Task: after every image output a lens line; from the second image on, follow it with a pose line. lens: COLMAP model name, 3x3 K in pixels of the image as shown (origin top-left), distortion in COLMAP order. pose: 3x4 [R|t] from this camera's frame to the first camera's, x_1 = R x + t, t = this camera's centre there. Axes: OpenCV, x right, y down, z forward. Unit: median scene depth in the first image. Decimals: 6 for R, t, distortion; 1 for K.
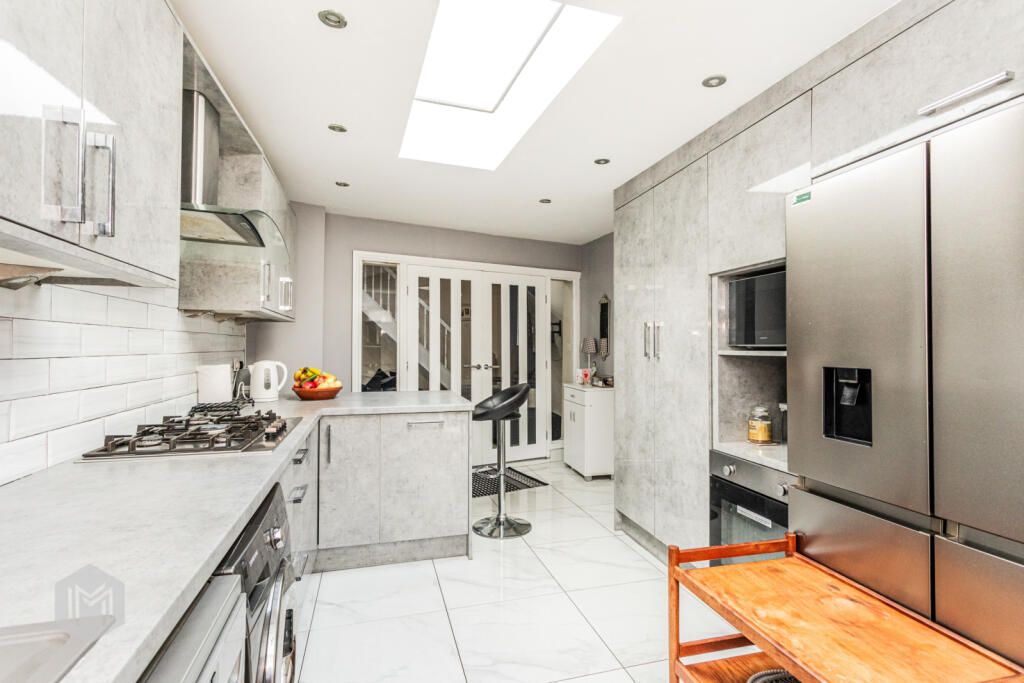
lens RADIAL K [[491.7, 0, 514.1], [0, 491.7, 343.4], [0, 0, 1]] dist [0.000722, -0.000101]
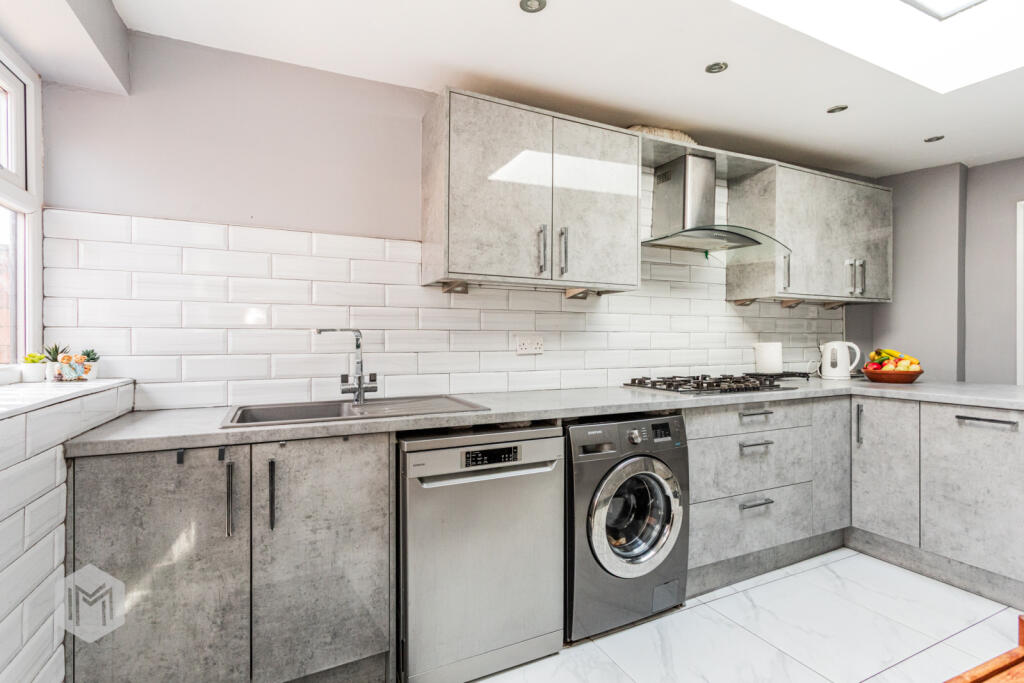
lens RADIAL K [[491.7, 0, 516.4], [0, 491.7, 343.0], [0, 0, 1]] dist [0.000722, -0.000101]
pose [[0.165570, 0.001131, -0.986197, 0.472949], [0.009247, 0.999954, 0.002699, 0.032695], [0.986155, -0.009566, 0.165552, 0.154533]]
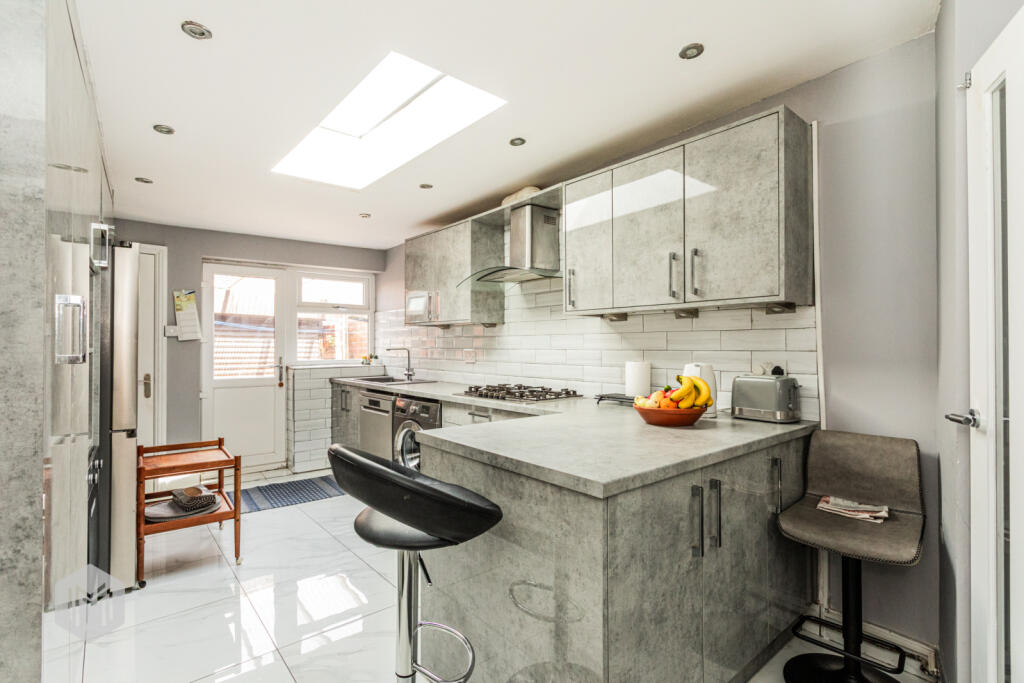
lens RADIAL K [[491.7, 0, 513.1], [0, 491.7, 341.3], [0, 0, 1]] dist [0.000722, -0.000101]
pose [[-0.920077, -0.009832, -0.391614, 0.056853], [-0.001875, 0.999784, -0.020696, 0.020283], [0.391733, -0.018308, -0.919897, 1.746062]]
